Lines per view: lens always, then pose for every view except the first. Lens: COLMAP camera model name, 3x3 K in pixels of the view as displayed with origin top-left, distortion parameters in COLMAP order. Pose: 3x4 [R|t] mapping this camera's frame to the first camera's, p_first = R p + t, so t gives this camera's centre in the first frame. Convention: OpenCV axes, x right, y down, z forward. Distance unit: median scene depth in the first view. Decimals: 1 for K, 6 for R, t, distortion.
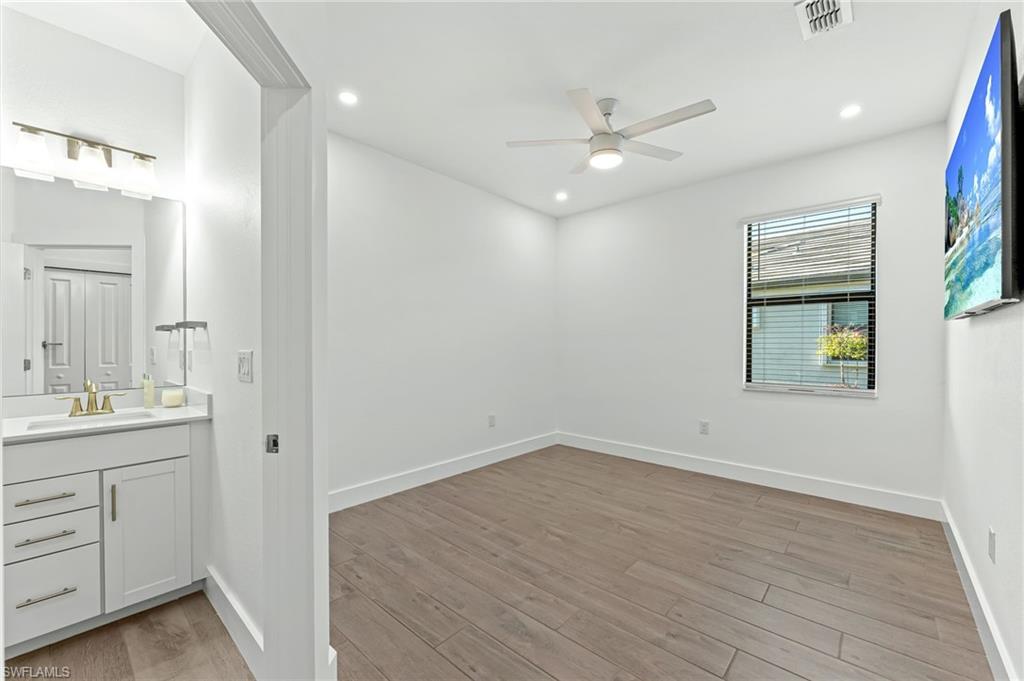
lens RADIAL K [[408.5, 0, 512.0], [0, 408.5, 340.5], [0, 0, 1]] dist [0.002340, 0.000208]
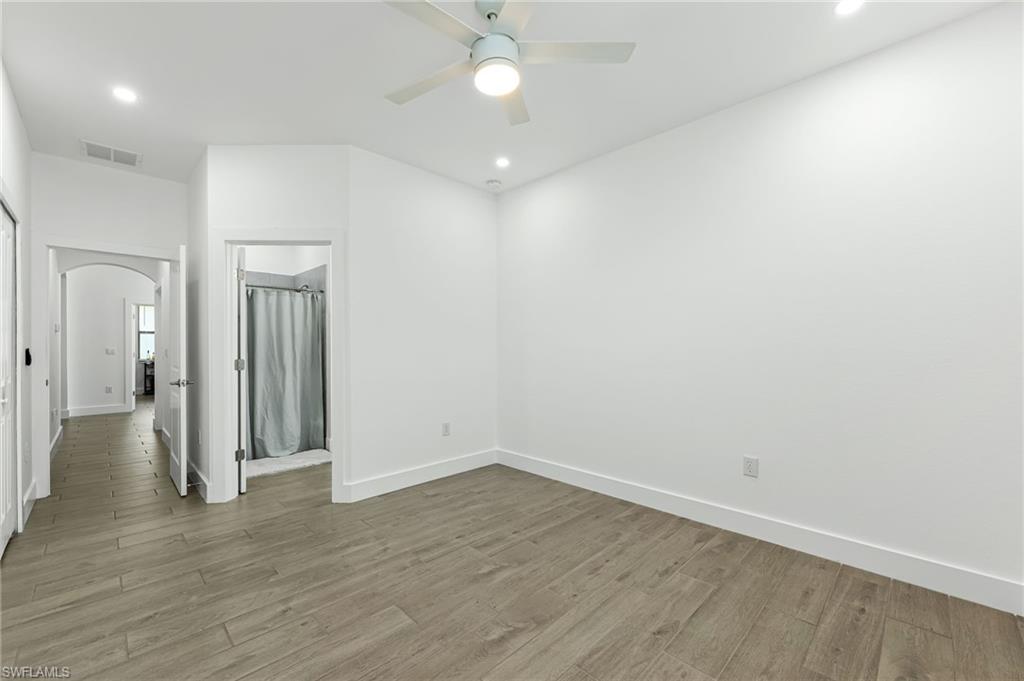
lens RADIAL K [[408.5, 0, 512.0], [0, 408.5, 340.5], [0, 0, 1]] dist [0.002340, 0.000208]
pose [[-0.040131, -0.013981, -0.999097, 0.933113], [0.008895, 0.999857, -0.014349, 0.012877], [0.999155, -0.009463, -0.040001, 1.049364]]
